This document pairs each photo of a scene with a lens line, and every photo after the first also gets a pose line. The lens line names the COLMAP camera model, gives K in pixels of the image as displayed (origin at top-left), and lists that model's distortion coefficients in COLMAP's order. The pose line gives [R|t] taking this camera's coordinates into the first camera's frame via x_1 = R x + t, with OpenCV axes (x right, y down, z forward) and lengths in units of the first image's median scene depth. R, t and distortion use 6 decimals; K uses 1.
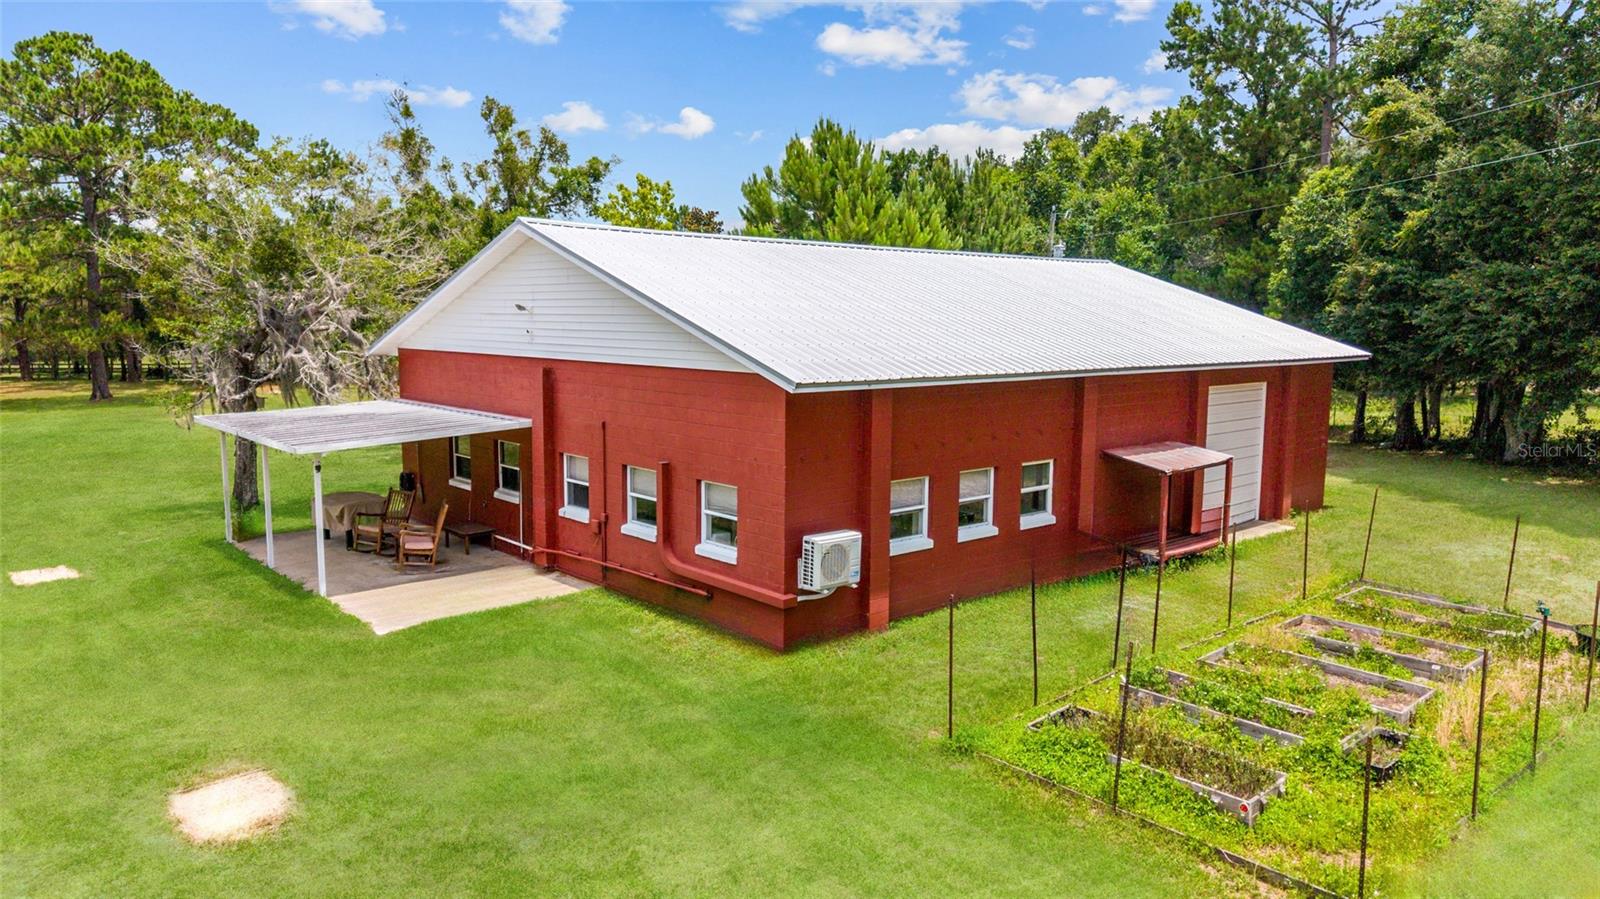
lens RADIAL K [[1068.8, 0, 798.2], [0, 1068.8, 448.3], [0, 0, 1]] dist [0.000811, 0.000130]
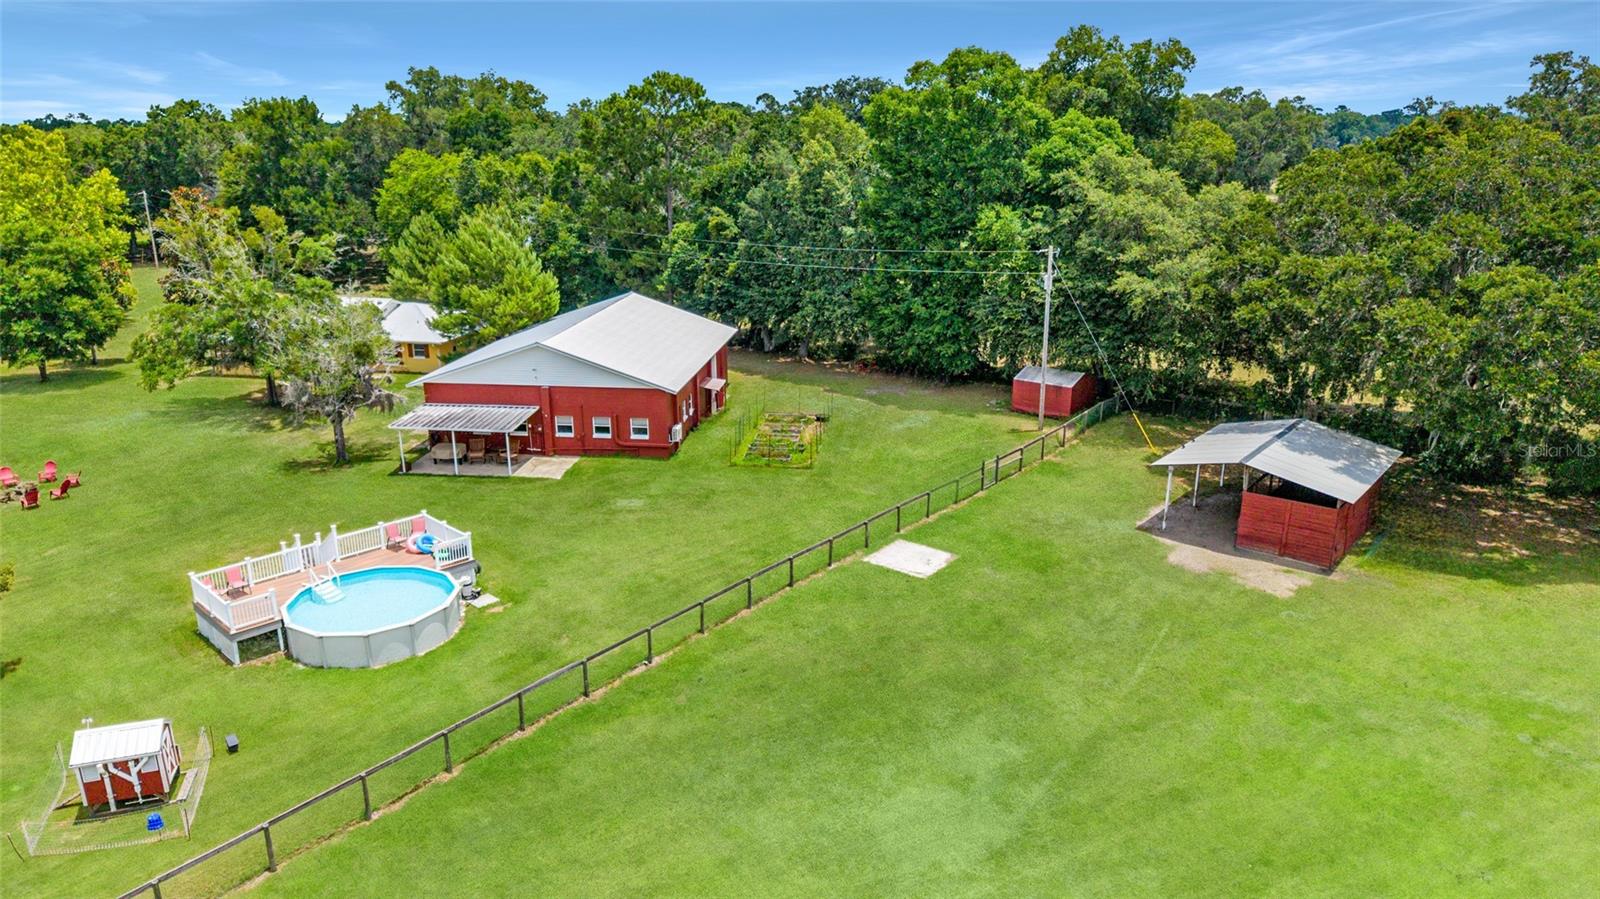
lens RADIAL K [[1068.8, 0, 800.6], [0, 1068.8, 449.5], [0, 0, 1]] dist [0.000811, 0.000130]
pose [[0.757897, -0.195537, 0.622381, -1.618082], [0.090775, 0.976352, 0.196205, -0.442661], [-0.646028, -0.092206, 0.757724, -1.804195]]
